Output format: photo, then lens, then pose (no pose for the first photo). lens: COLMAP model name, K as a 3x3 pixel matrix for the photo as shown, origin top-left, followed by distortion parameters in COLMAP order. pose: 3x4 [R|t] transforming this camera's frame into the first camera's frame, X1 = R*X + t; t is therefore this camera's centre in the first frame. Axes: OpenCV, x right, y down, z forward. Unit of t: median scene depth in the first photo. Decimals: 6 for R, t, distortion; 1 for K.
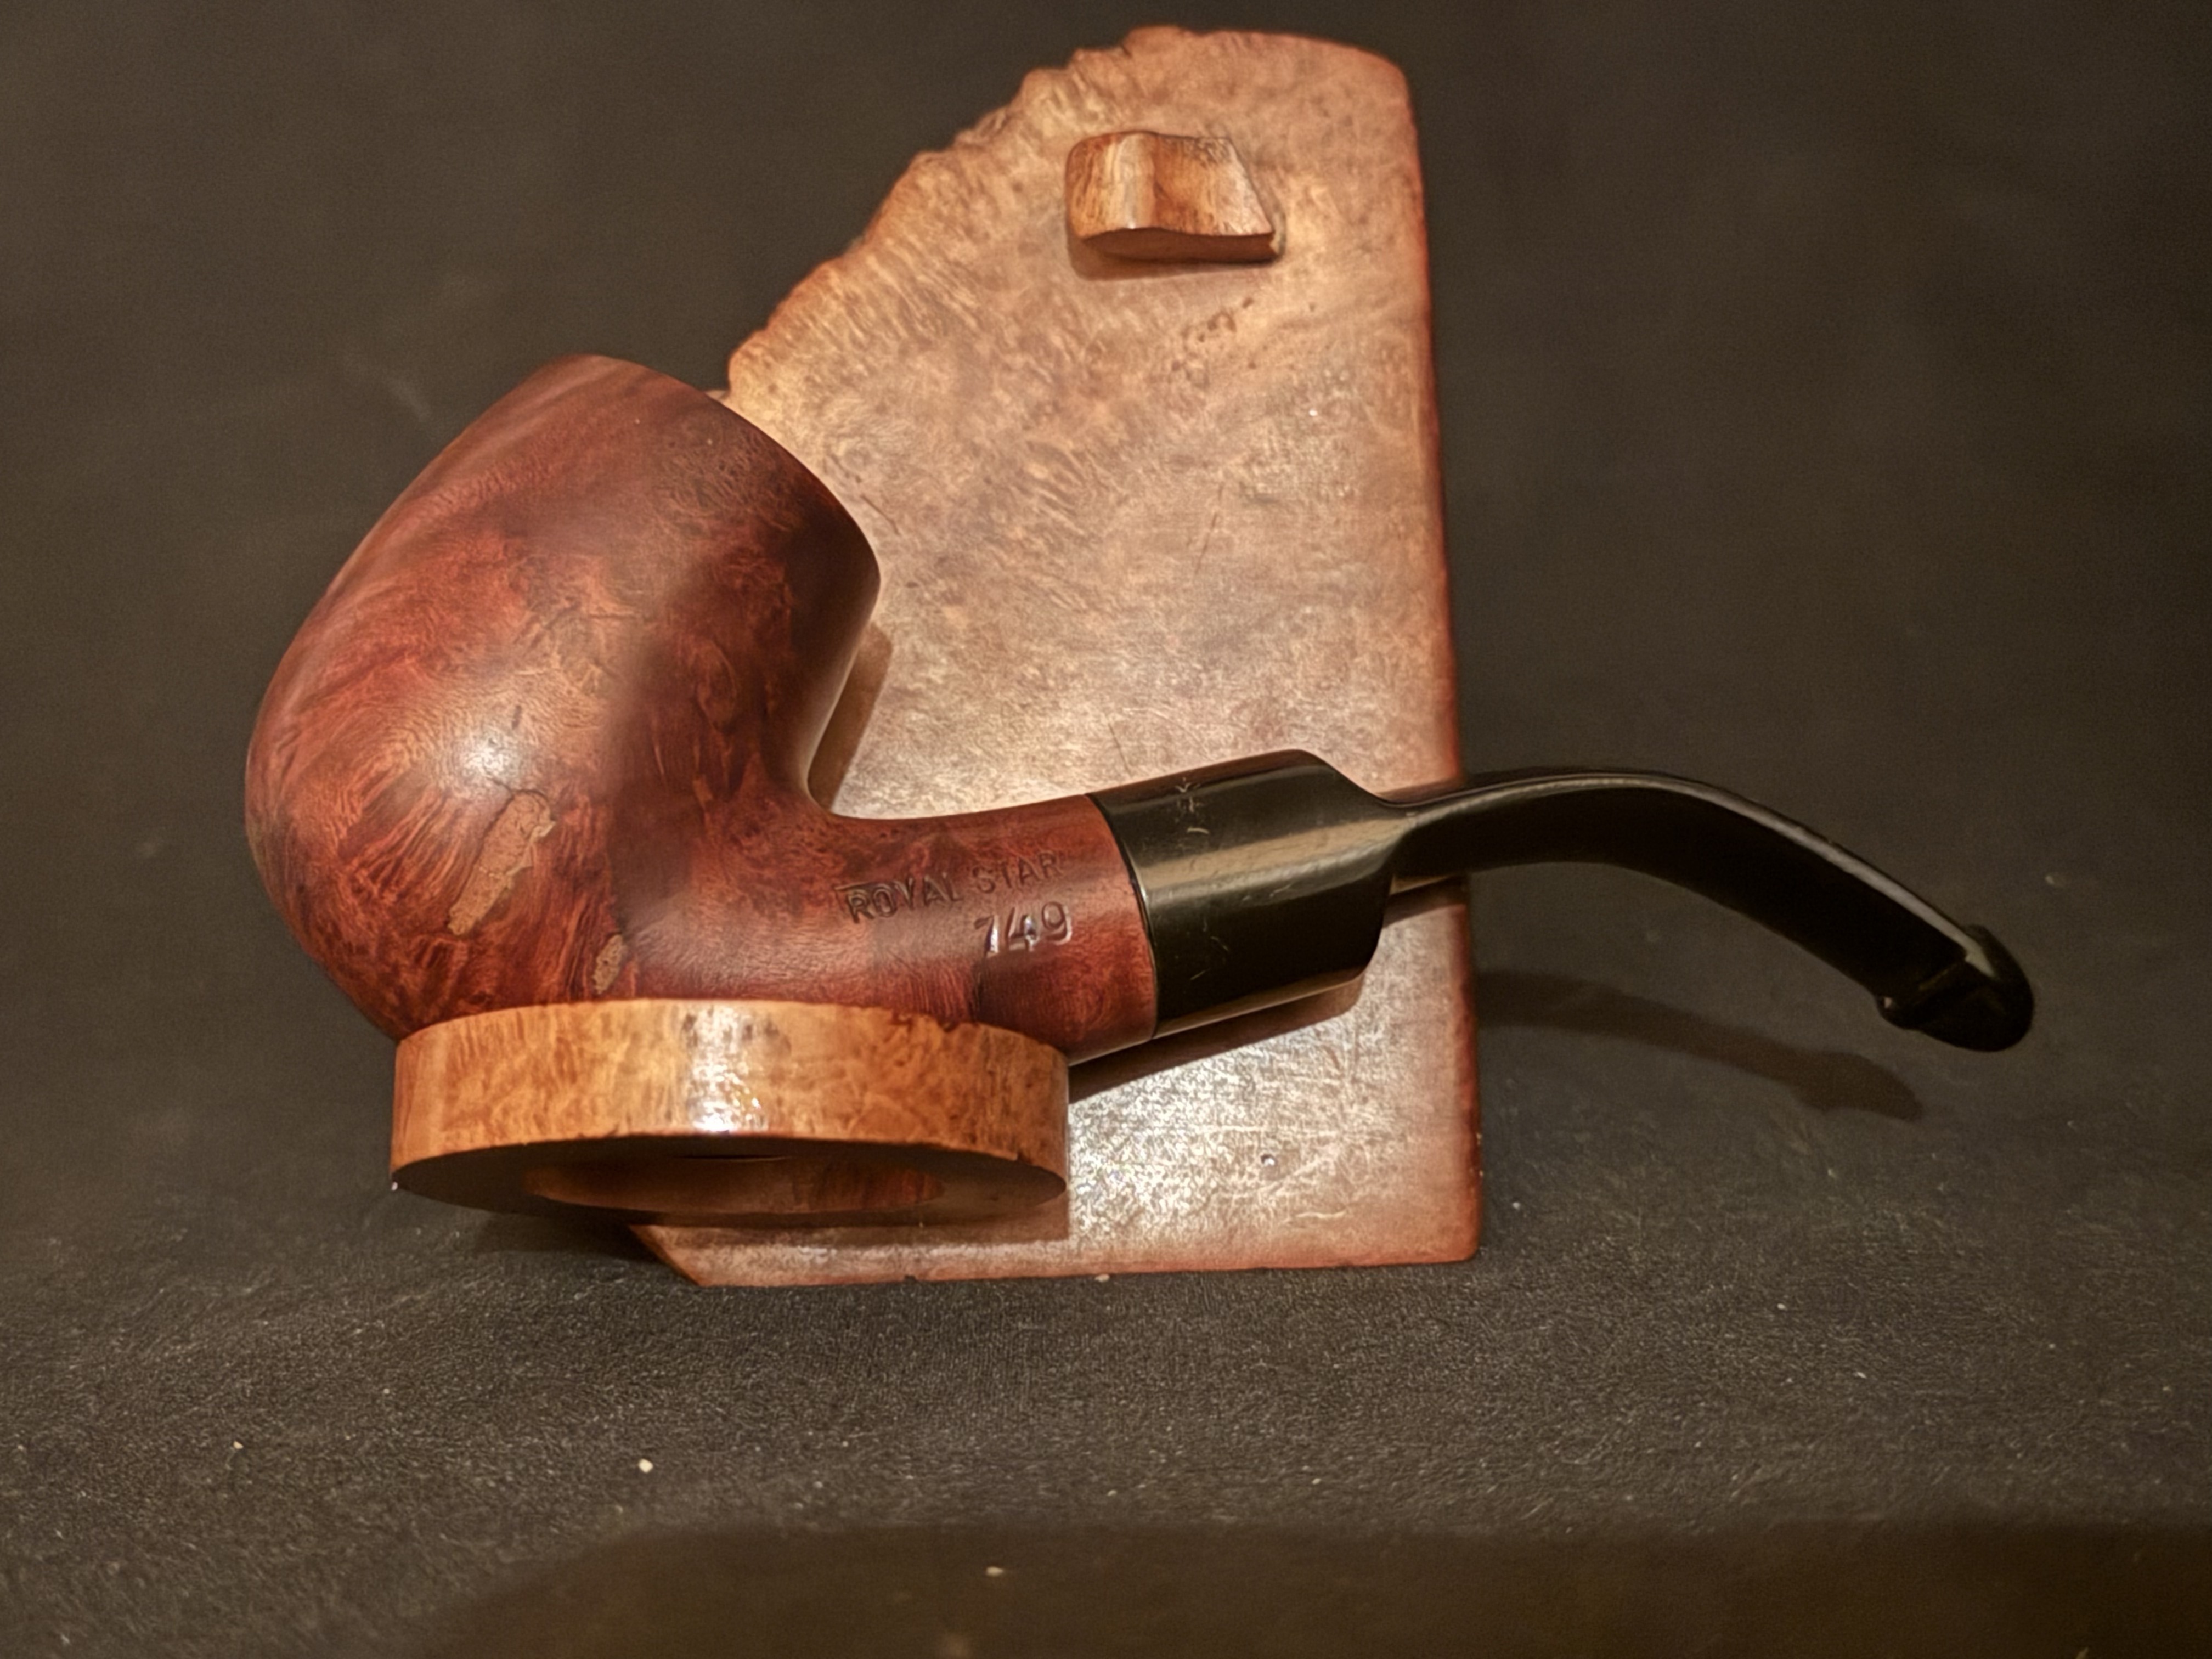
lens RADIAL K [[3166.7, 0, 1089.0], [0, 3166.7, 814.7], [0, 0, 1]] dist [0.114719, 0.000000]
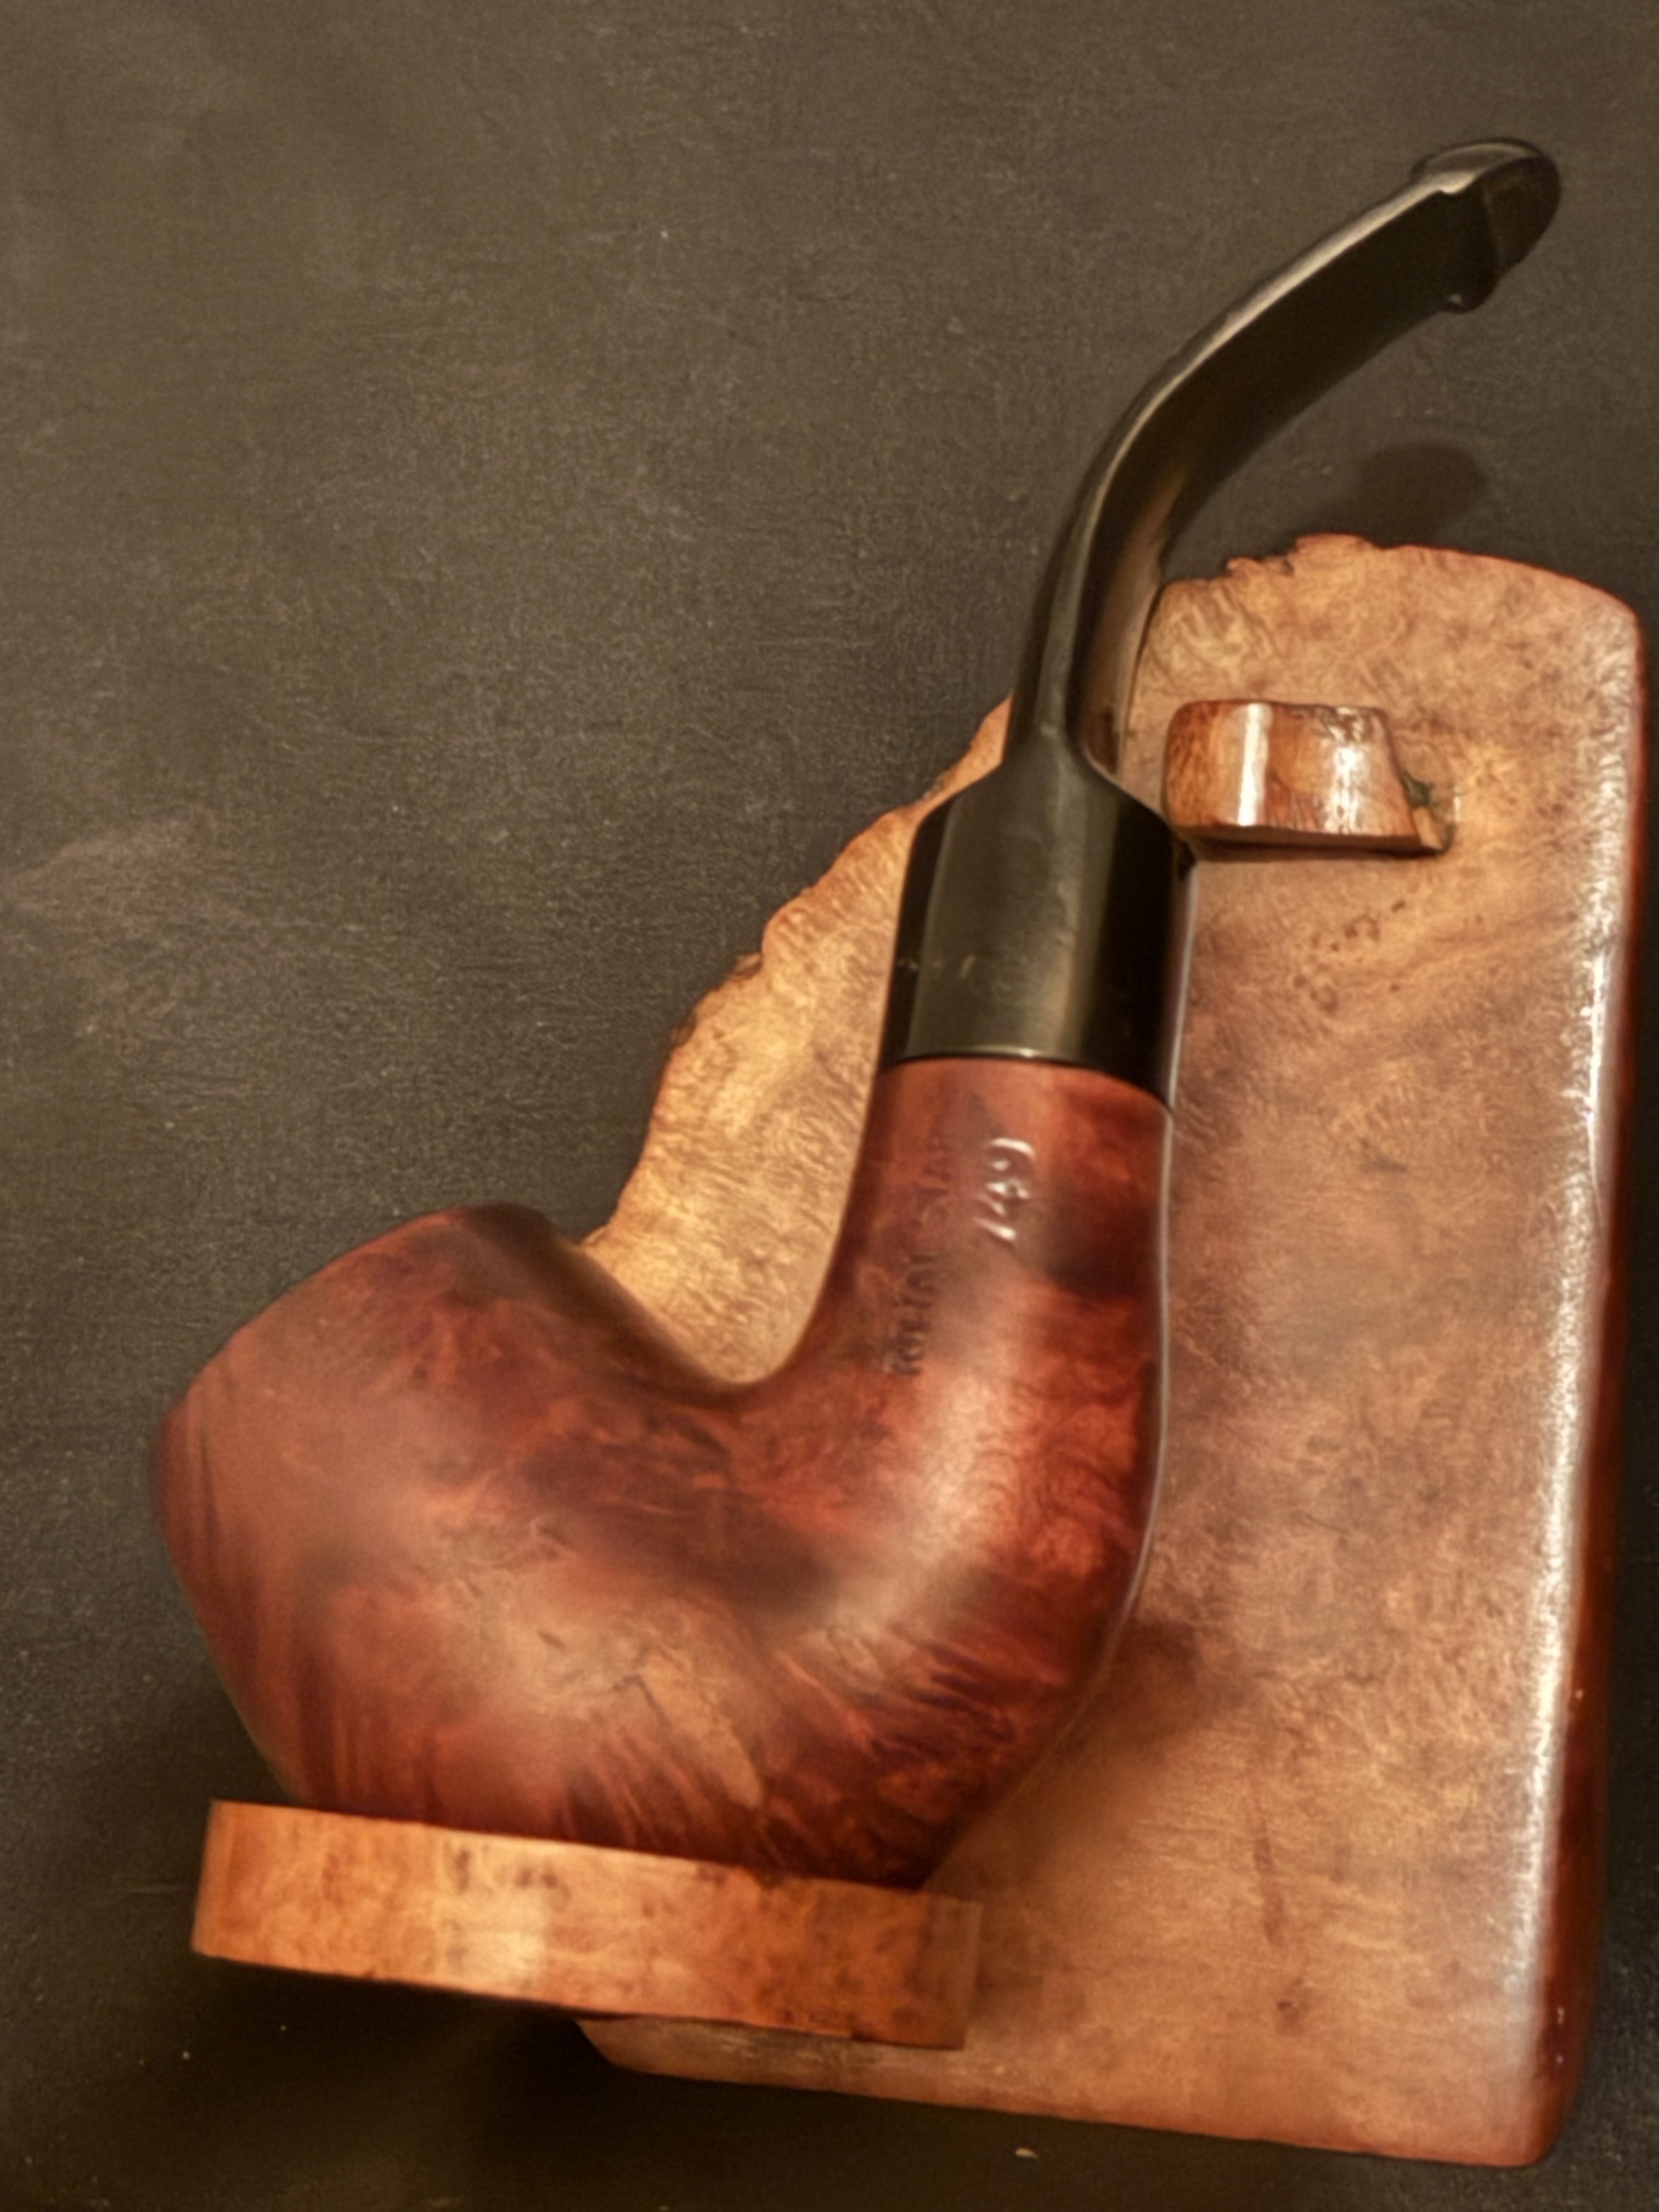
lens RADIAL K [[4992.2, 0, 906.3], [0, 4992.2, 1109.2], [0, 0, 1]] dist [0.154266, 0.000000]
pose [[0.962674, 0.089894, -0.255298, 0.256332], [-0.071786, 0.994255, 0.079400, -0.203144], [0.260969, -0.058109, 0.963597, -0.230307]]
